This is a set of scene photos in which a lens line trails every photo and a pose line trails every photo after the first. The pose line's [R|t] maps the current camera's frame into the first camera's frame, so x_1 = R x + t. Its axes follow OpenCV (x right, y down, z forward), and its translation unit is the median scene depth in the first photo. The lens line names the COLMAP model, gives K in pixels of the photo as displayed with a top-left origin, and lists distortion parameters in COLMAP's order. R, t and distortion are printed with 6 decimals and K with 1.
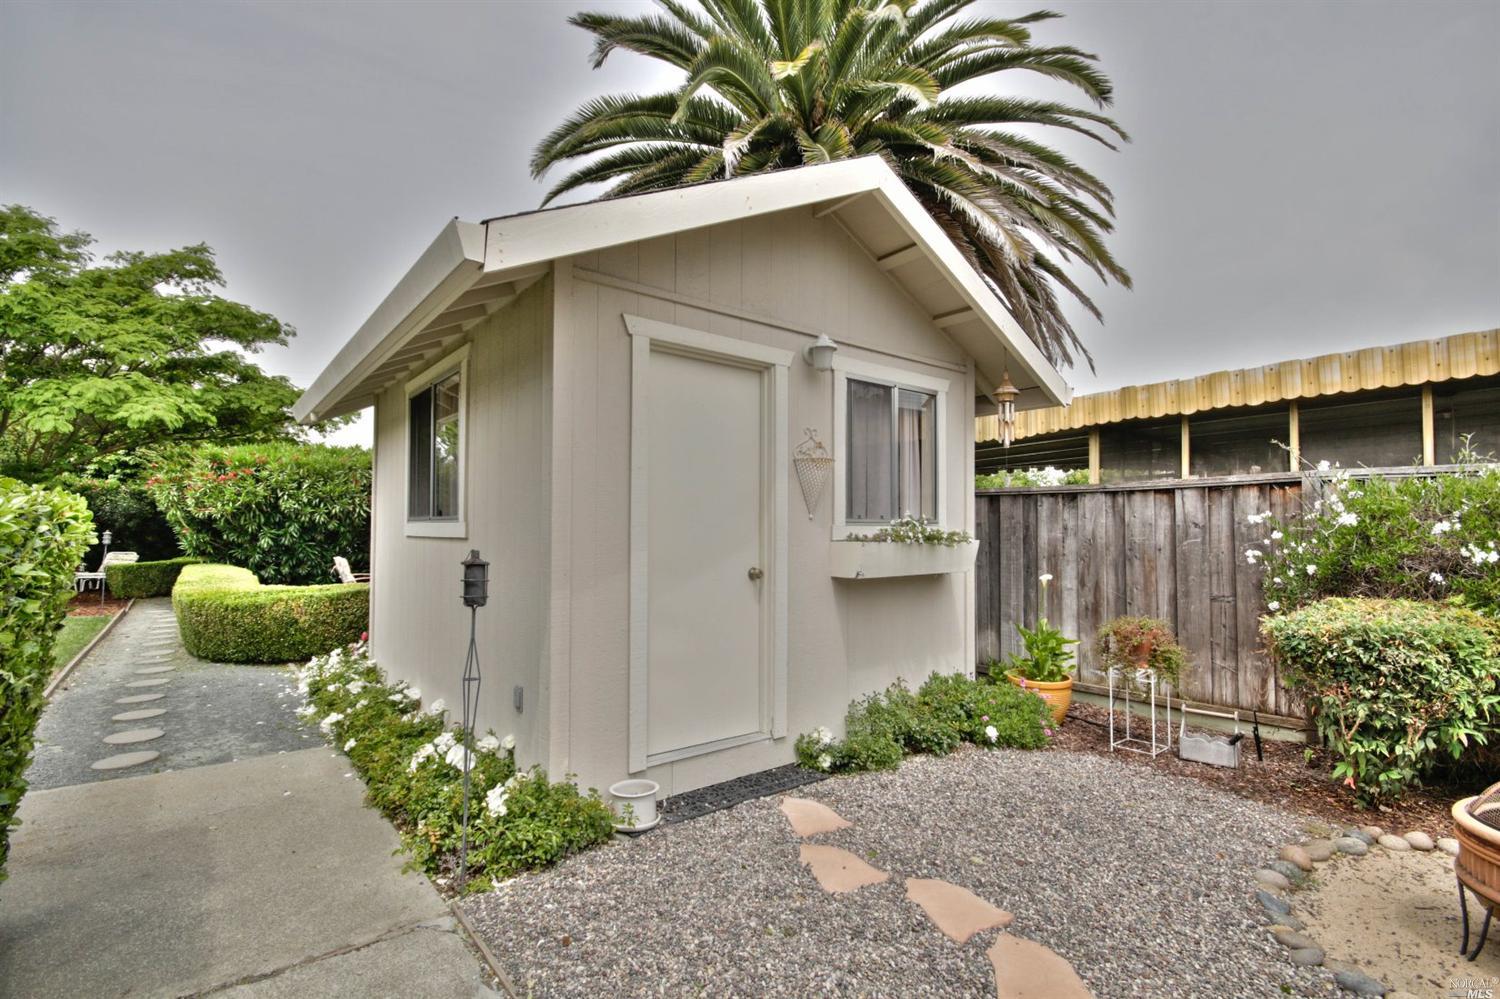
lens RADIAL K [[681.2, 0, 753.1], [0, 681.2, 511.0], [0, 0, 1]] dist [0.000833, -0.012018]
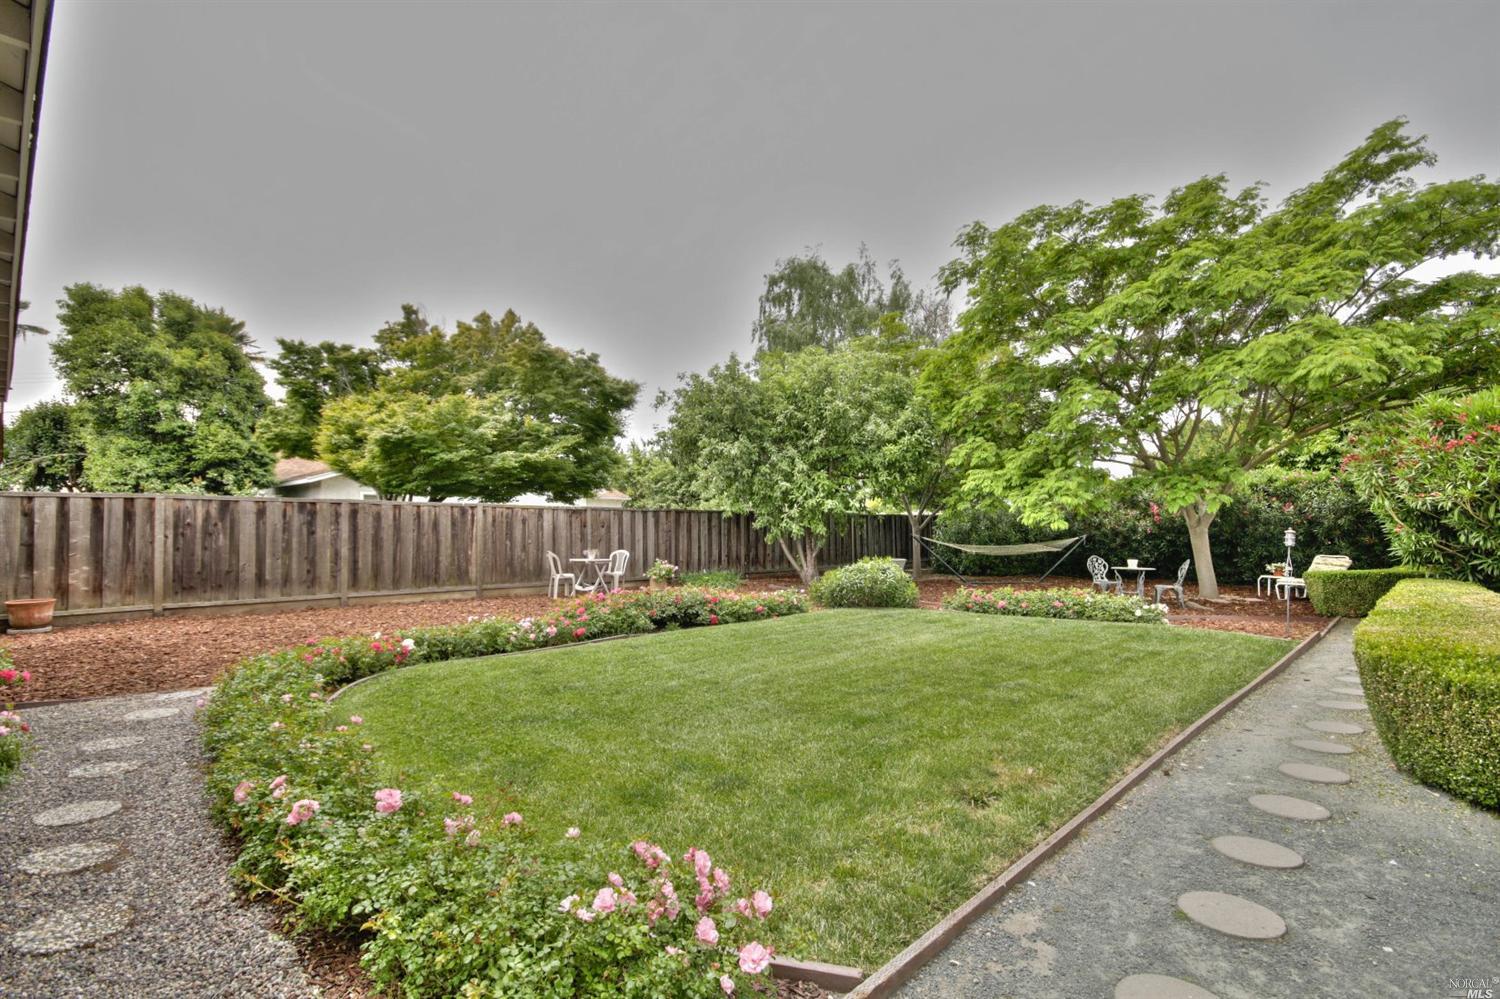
lens RADIAL K [[719.9, 0, 750.9], [0, 719.9, 509.9], [0, 0, 1]] dist [0.011128, -0.014470]
pose [[0.114164, -0.025525, -0.993134, -0.191779], [0.025070, 0.999426, -0.022805, 0.010188], [0.993146, -0.022295, 0.114738, 0.268480]]
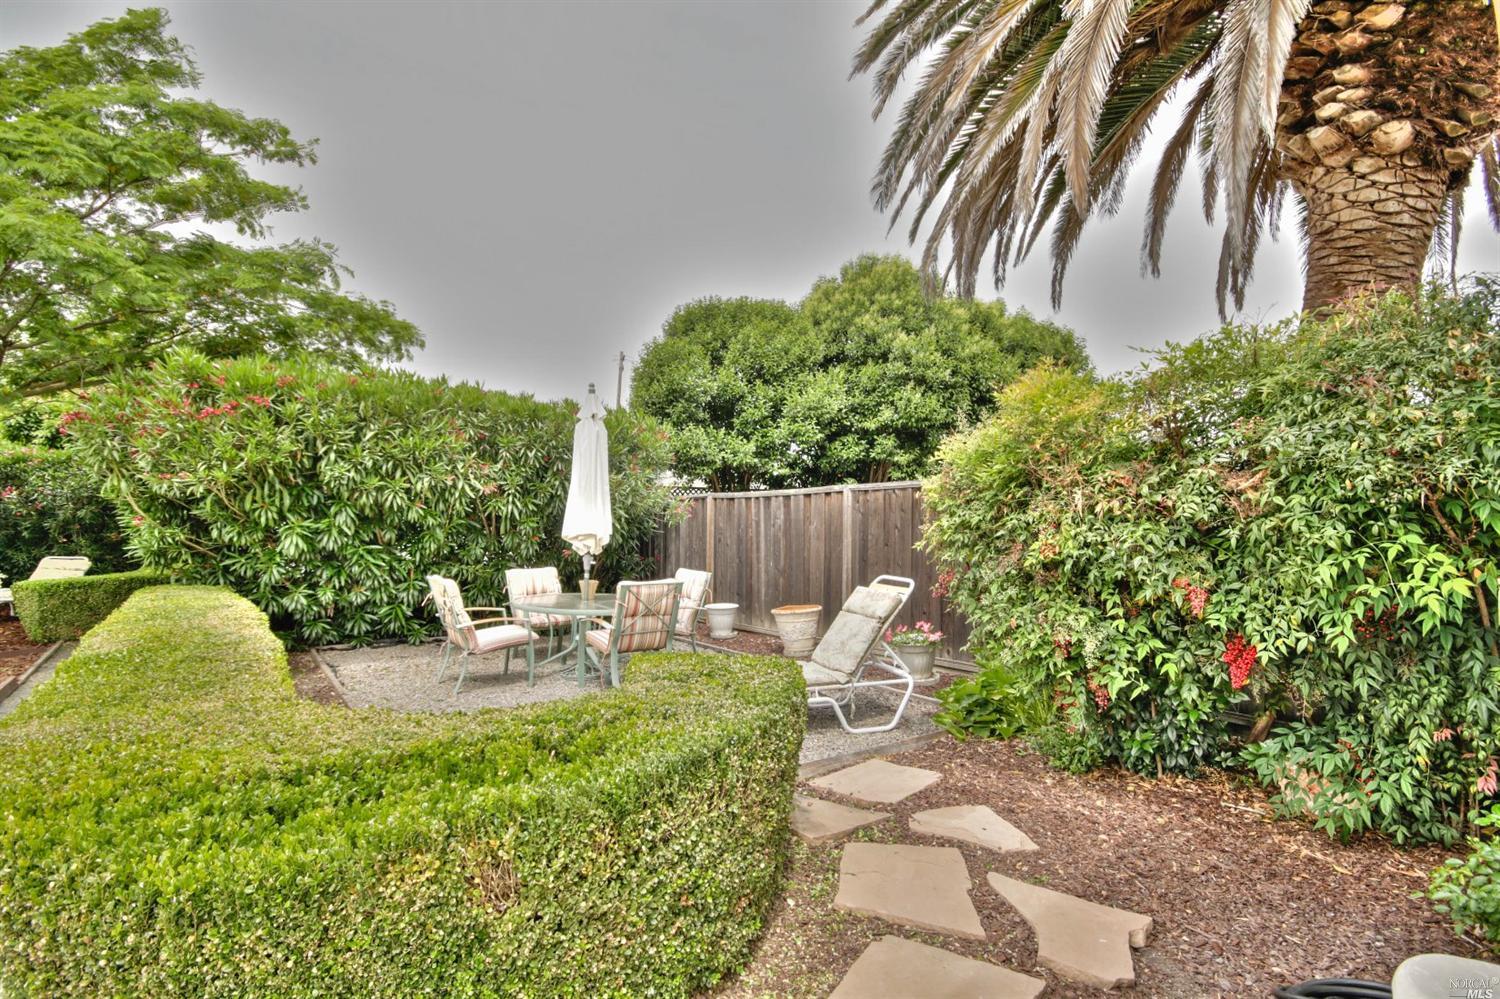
lens RADIAL K [[719.9, 0, 750.9], [0, 719.9, 509.9], [0, 0, 1]] dist [0.011128, -0.014470]
pose [[0.999147, 0.004745, -0.041026, -0.353283], [-0.004720, 0.999989, 0.000713, 0.017976], [0.041029, -0.000519, 0.999158, 0.474667]]
